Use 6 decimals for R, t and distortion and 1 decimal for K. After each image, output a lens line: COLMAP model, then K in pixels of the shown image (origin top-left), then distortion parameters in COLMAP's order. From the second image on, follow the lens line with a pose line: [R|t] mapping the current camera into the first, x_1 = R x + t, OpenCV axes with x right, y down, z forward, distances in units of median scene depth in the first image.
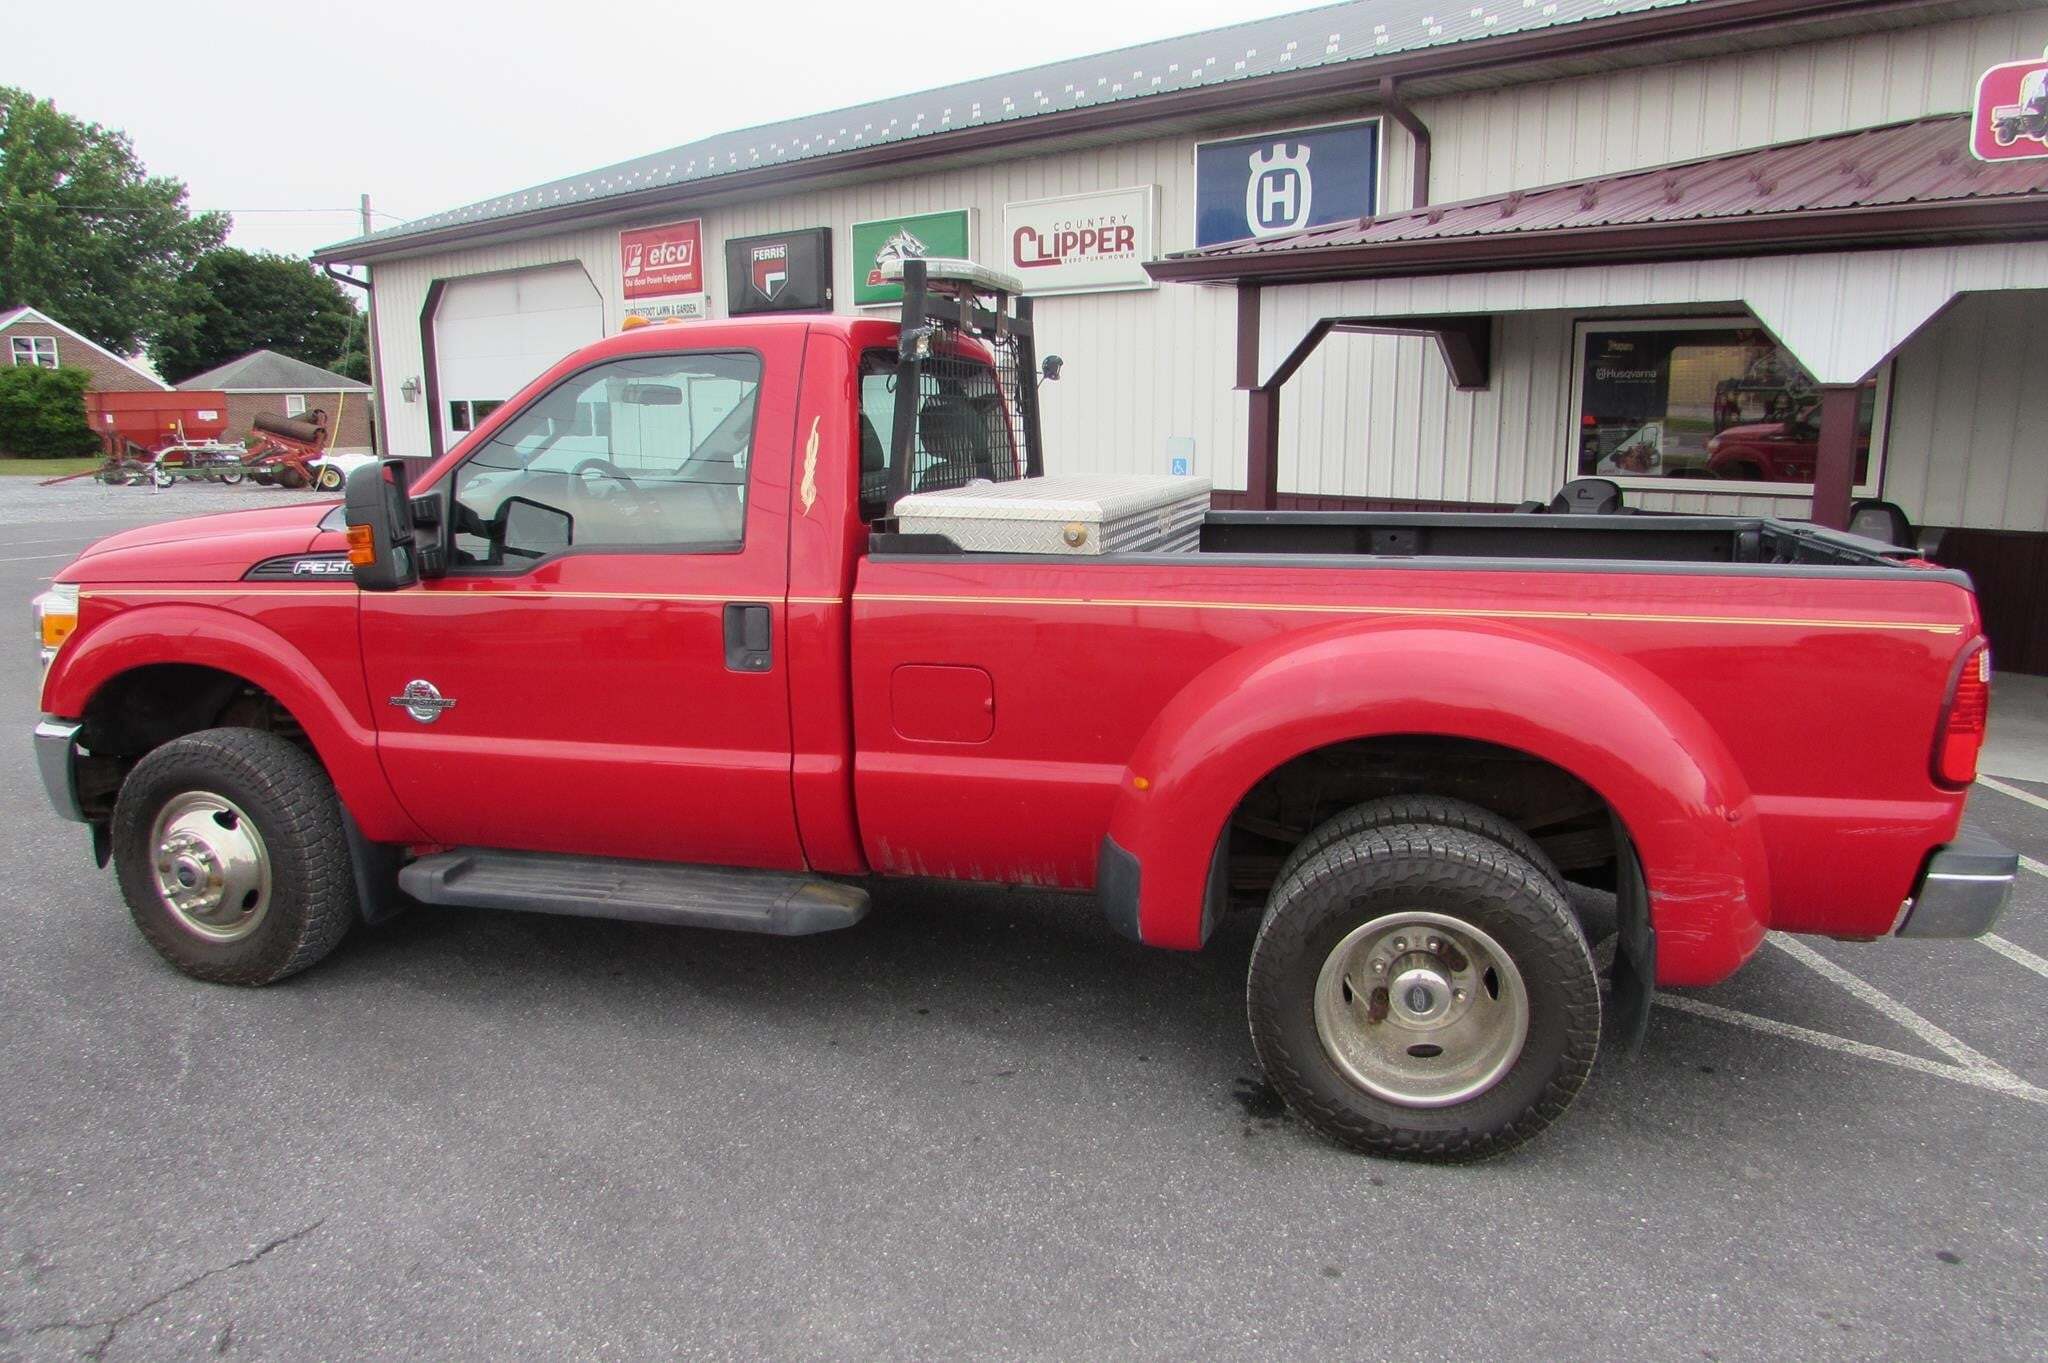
lens RADIAL K [[1454.3, 0, 1028.0], [0, 1454.3, 686.3], [0, 0, 1]] dist [-0.051930, 0.028733]
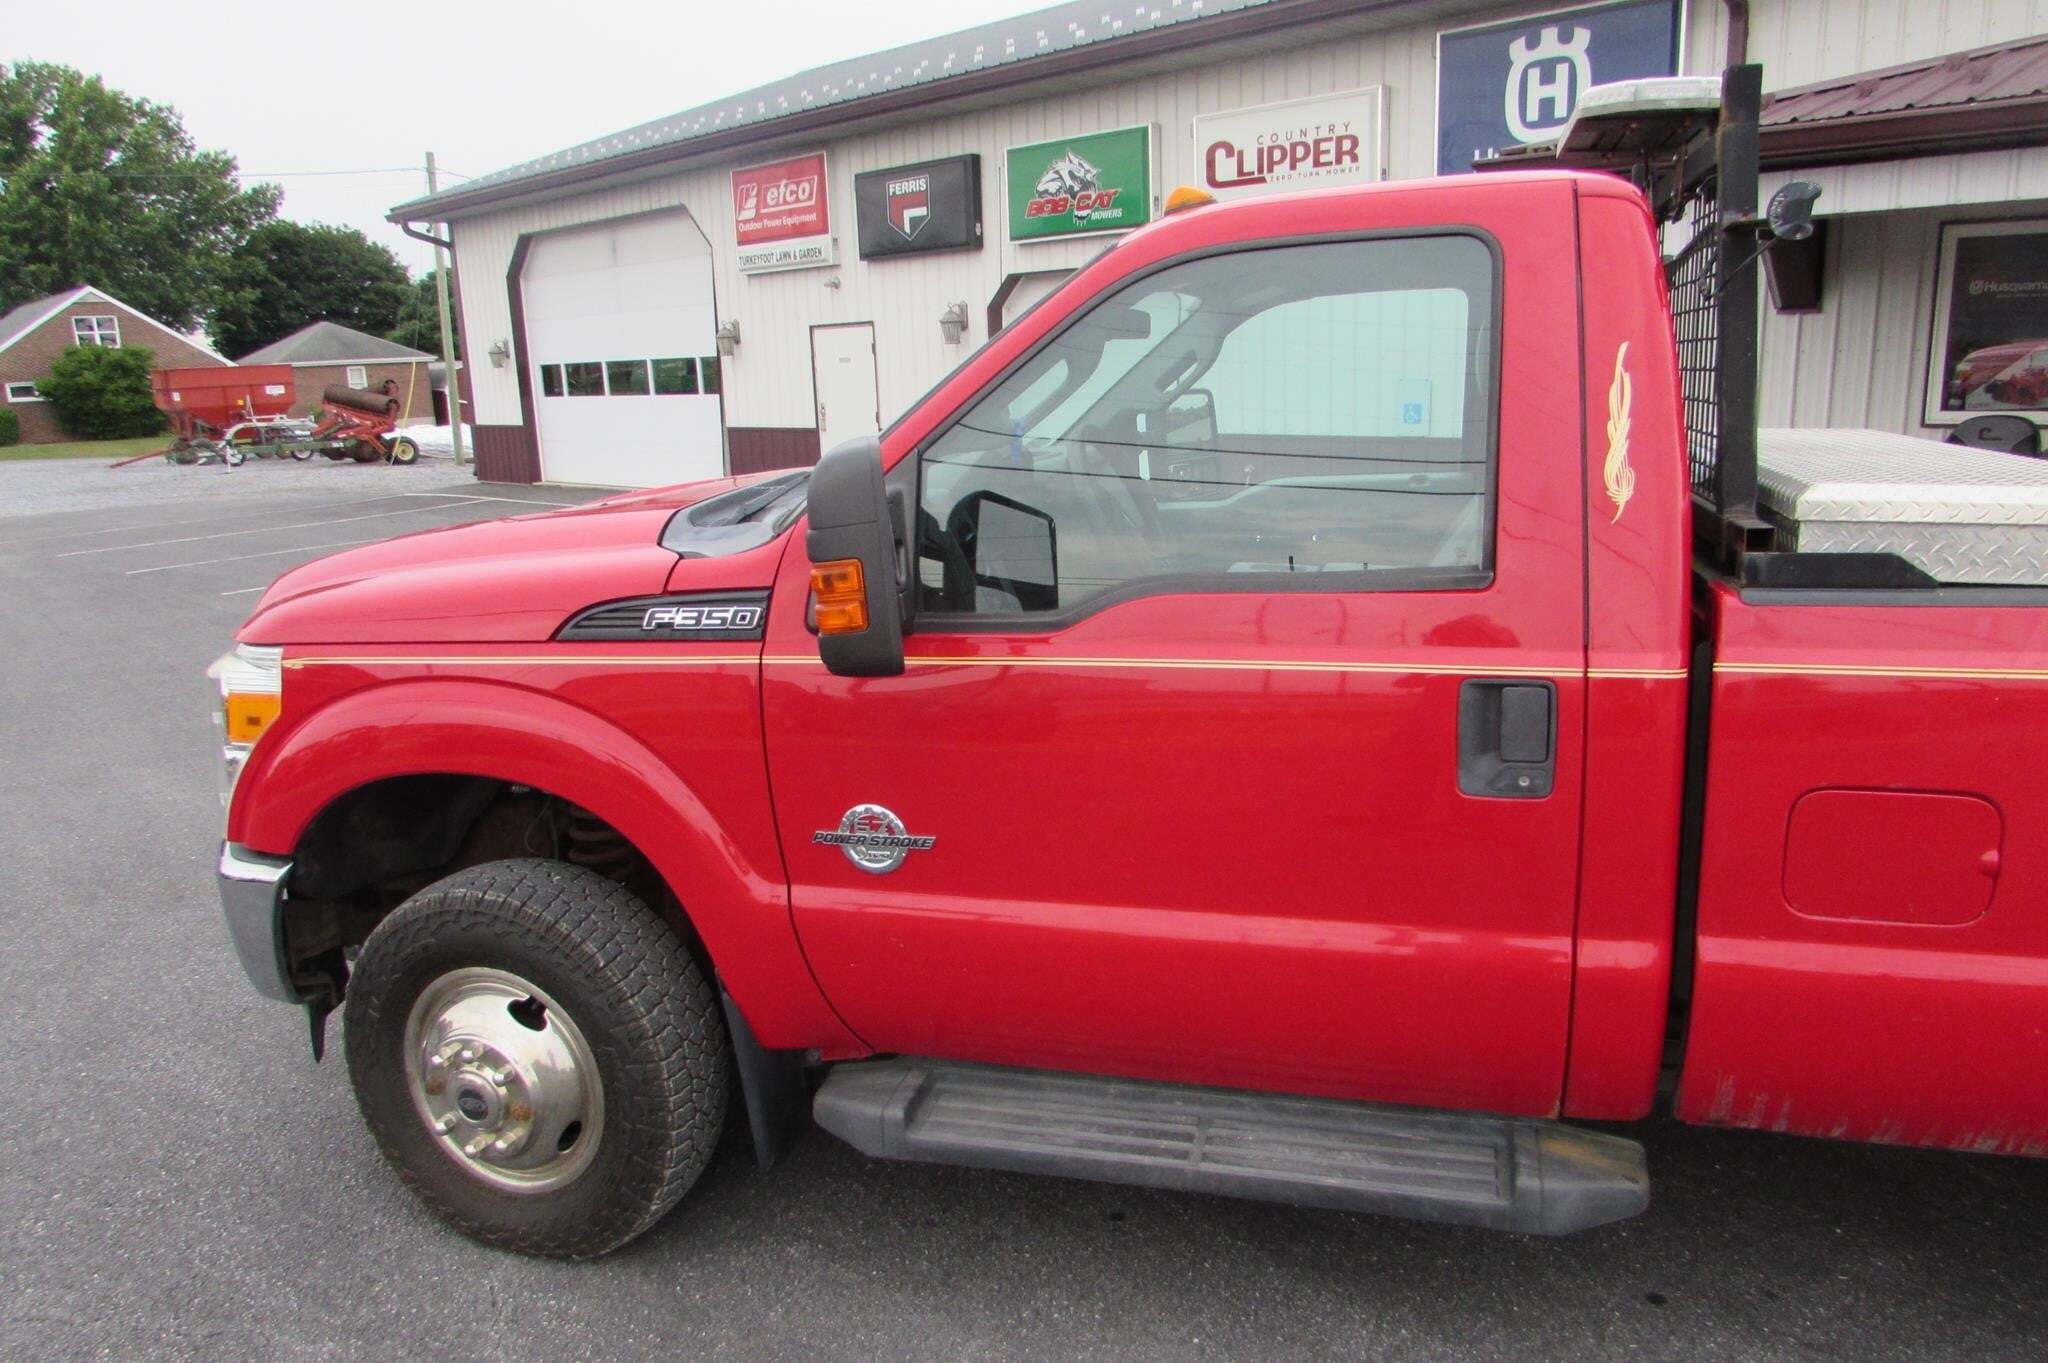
lens RADIAL K [[1454.3, 0, 1023.6], [0, 1454.3, 696.7], [0, 0, 1]] dist [-0.051930, 0.028733]
pose [[0.998991, -0.022571, -0.038832, -0.180826], [0.024086, 0.998948, 0.039010, -0.038553], [0.037911, -0.039906, 0.998484, 0.217674]]
